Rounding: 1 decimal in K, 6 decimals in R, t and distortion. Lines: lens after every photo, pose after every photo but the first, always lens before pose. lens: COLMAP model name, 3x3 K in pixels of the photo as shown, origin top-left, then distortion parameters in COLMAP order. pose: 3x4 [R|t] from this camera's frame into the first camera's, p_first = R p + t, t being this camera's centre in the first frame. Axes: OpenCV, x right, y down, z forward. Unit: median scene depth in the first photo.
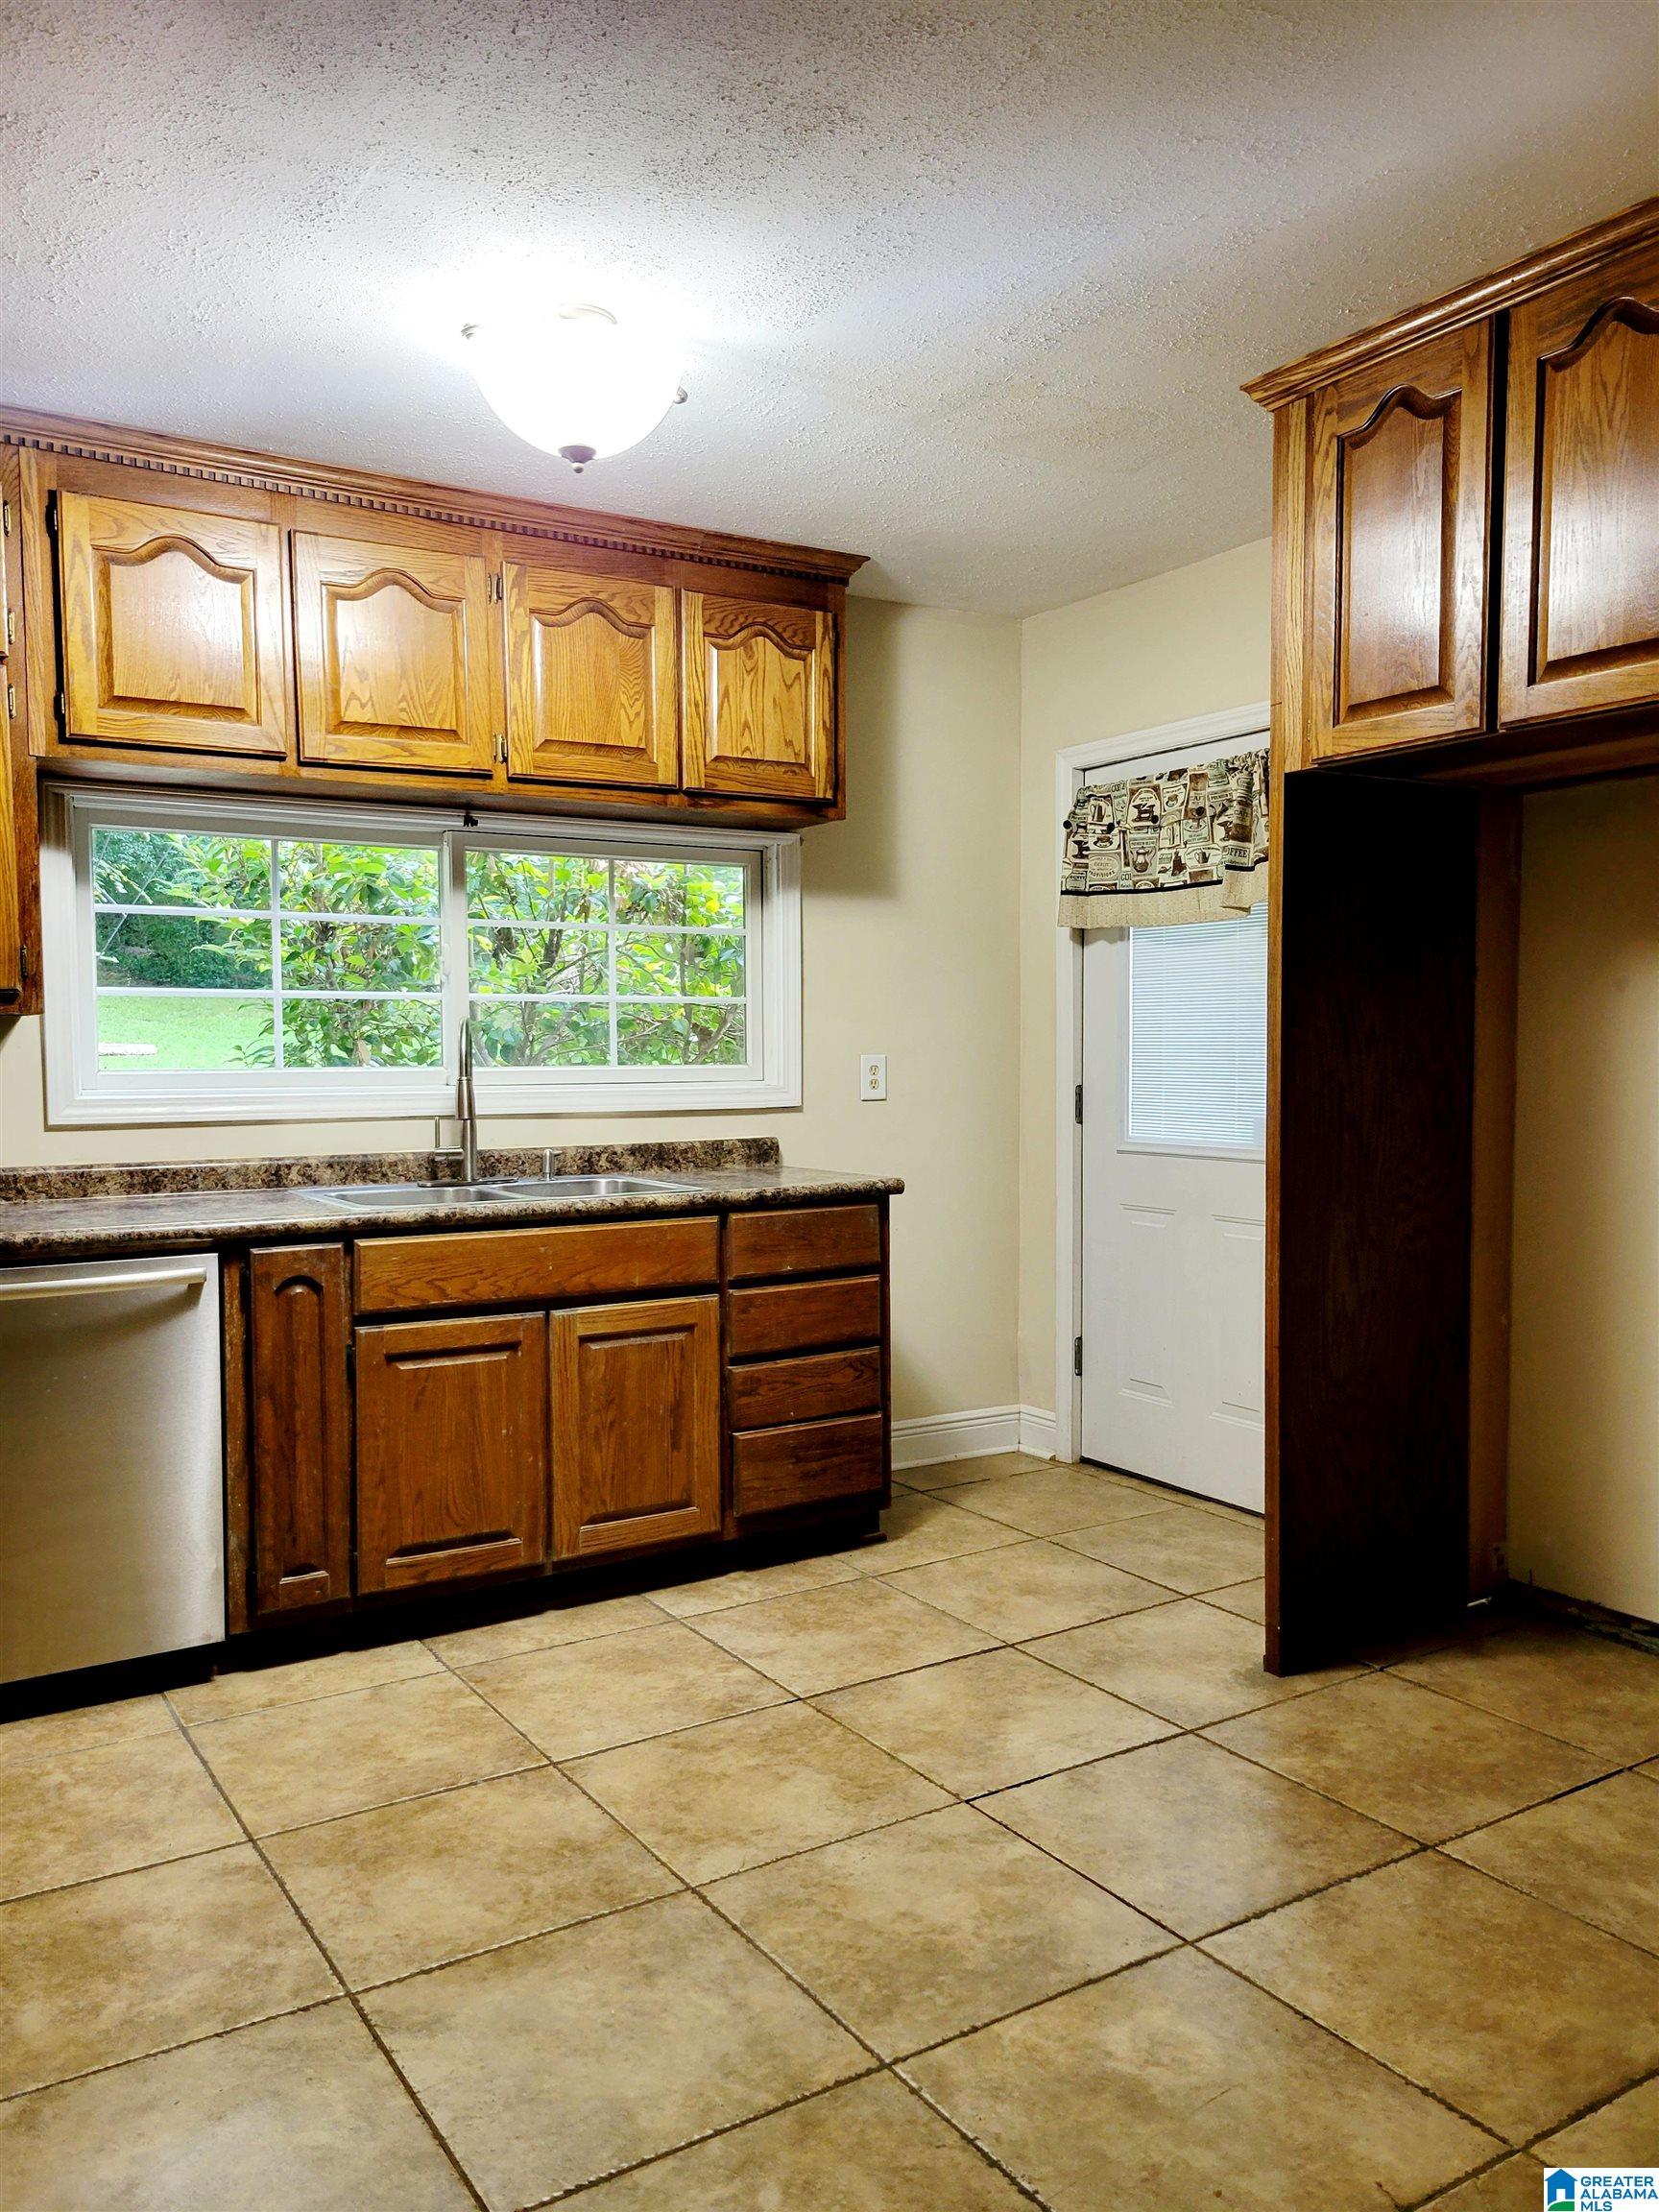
lens RADIAL K [[1660.1, 0, 818.3], [0, 1660.1, 1111.0], [0, 0, 1]] dist [0.043855, -0.018722]
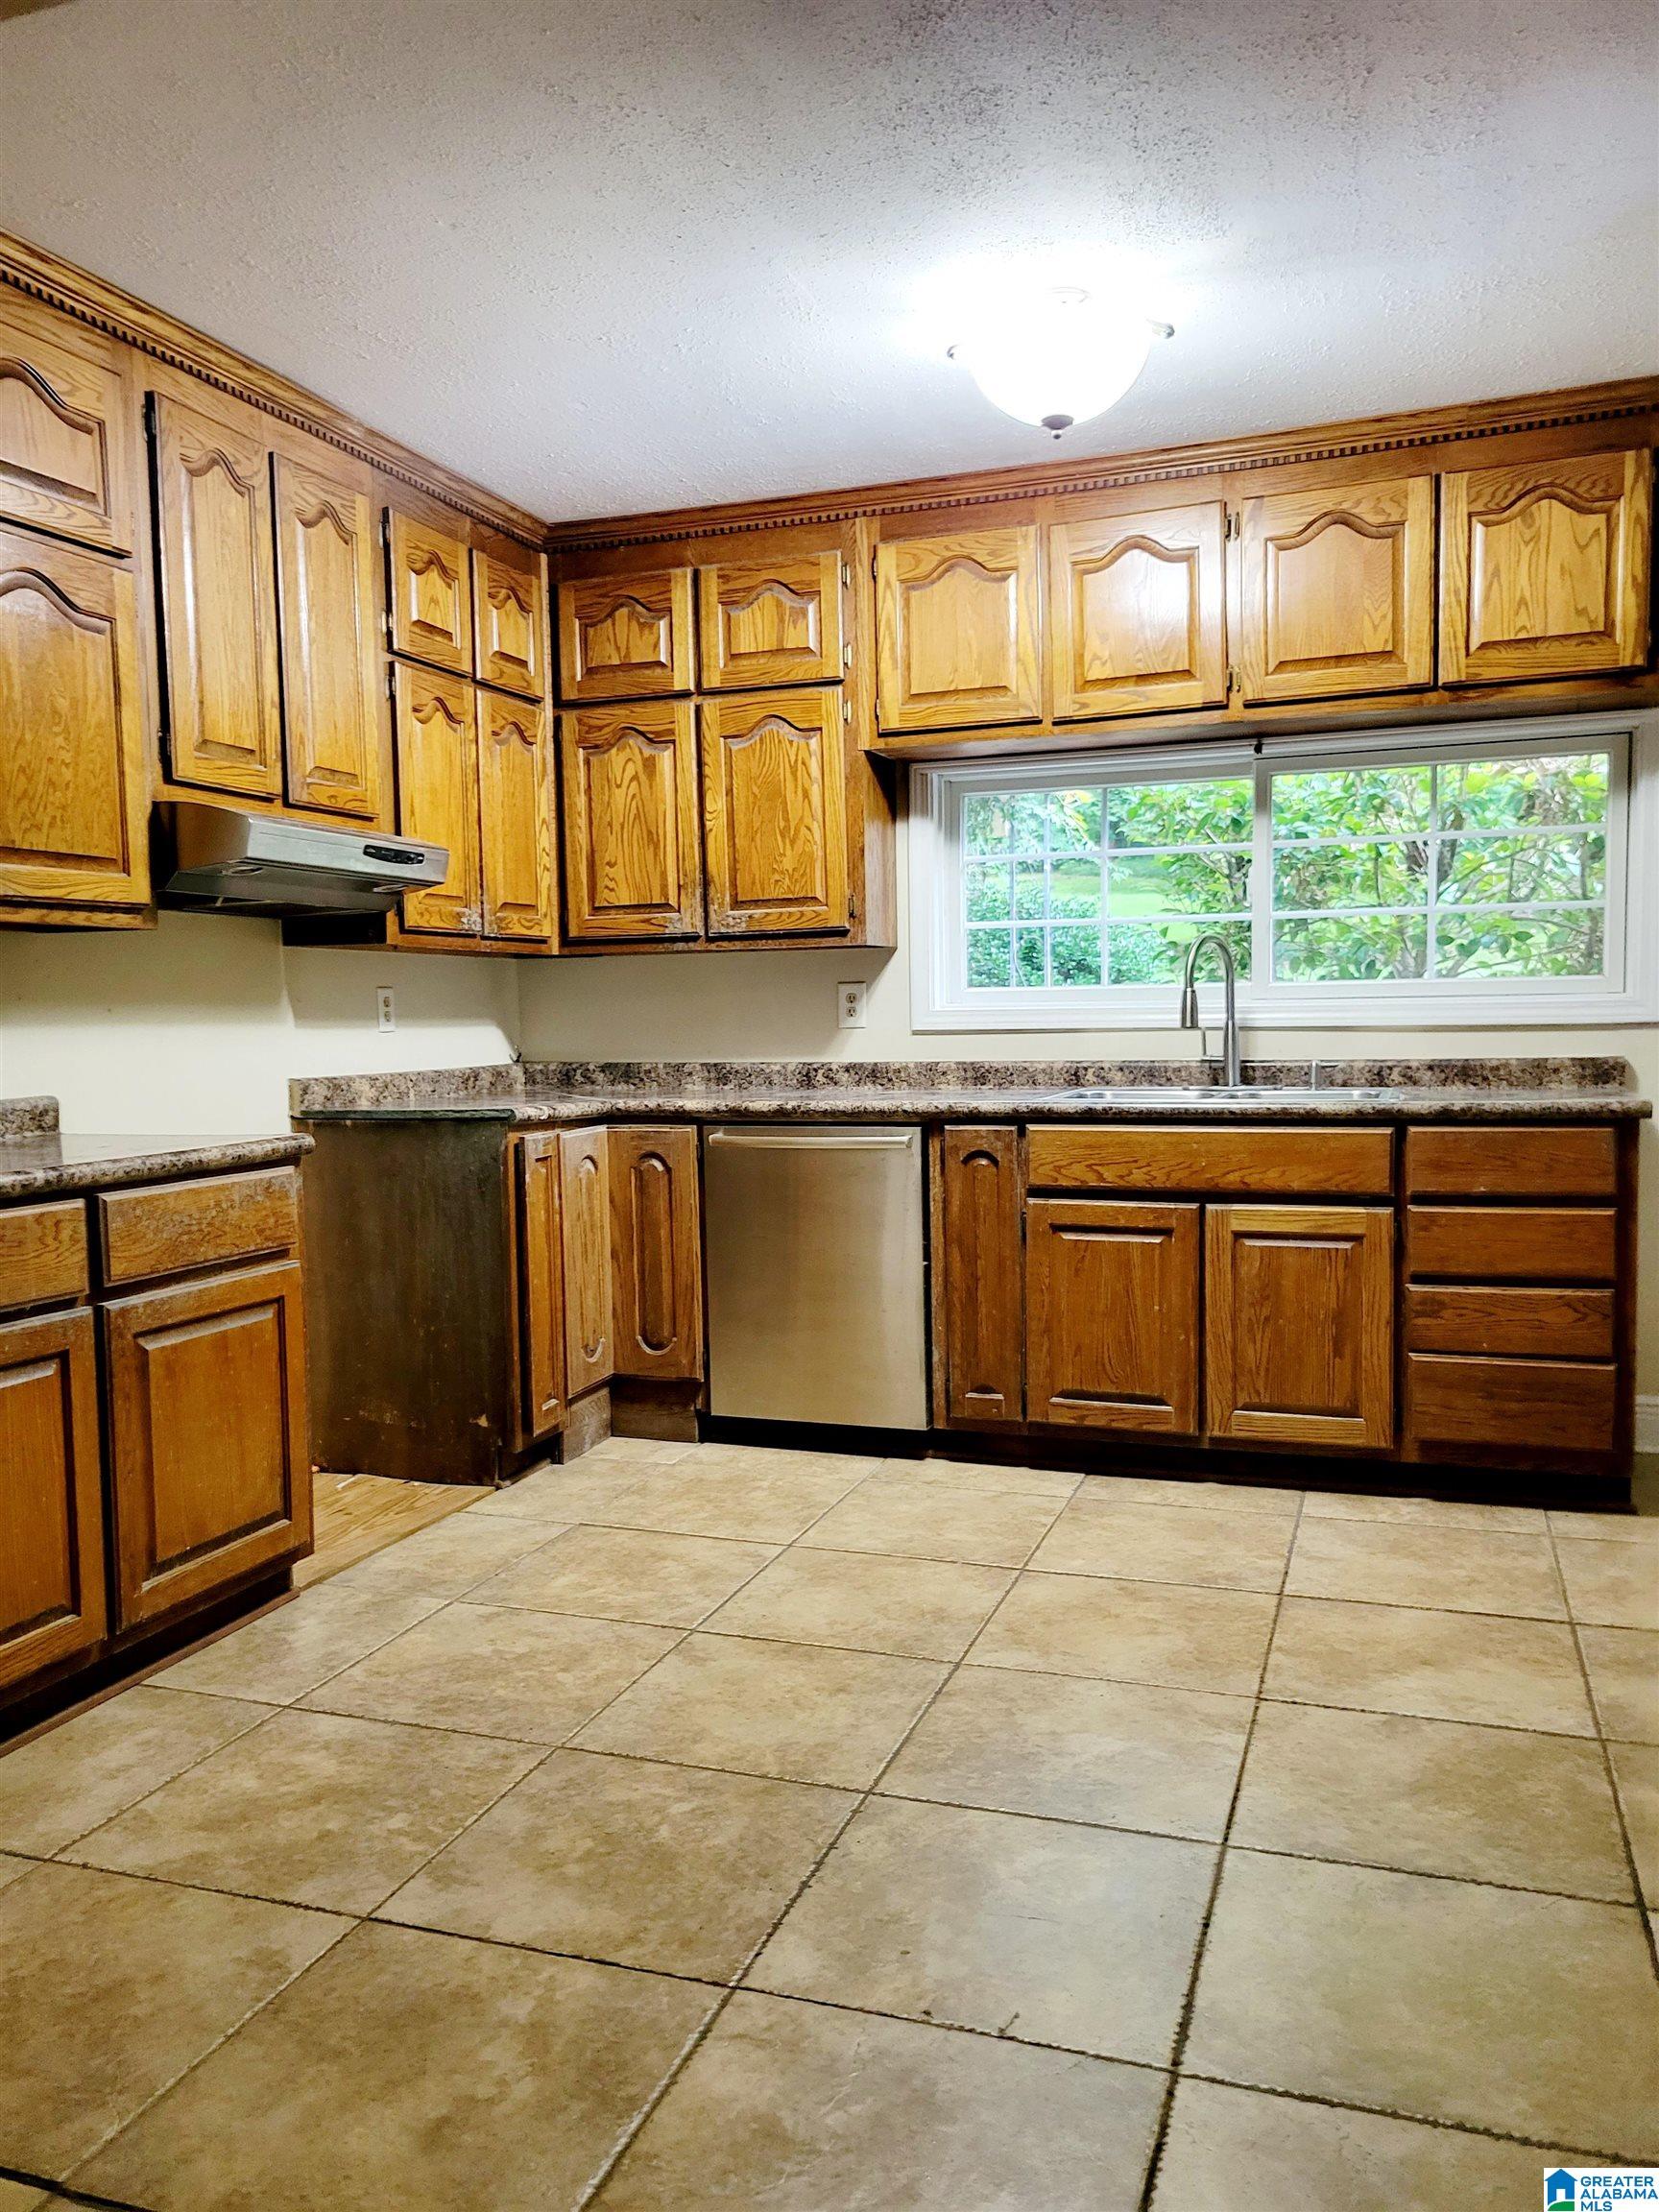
lens RADIAL K [[1660.1, 0, 818.2], [0, 1660.1, 1113.4], [0, 0, 1]] dist [0.043855, -0.018722]
pose [[0.622881, 0.043699, -0.781095, 0.523442], [-0.017670, 0.998970, 0.041798, 0.021124], [0.782117, -0.012233, 0.623012, 0.135160]]
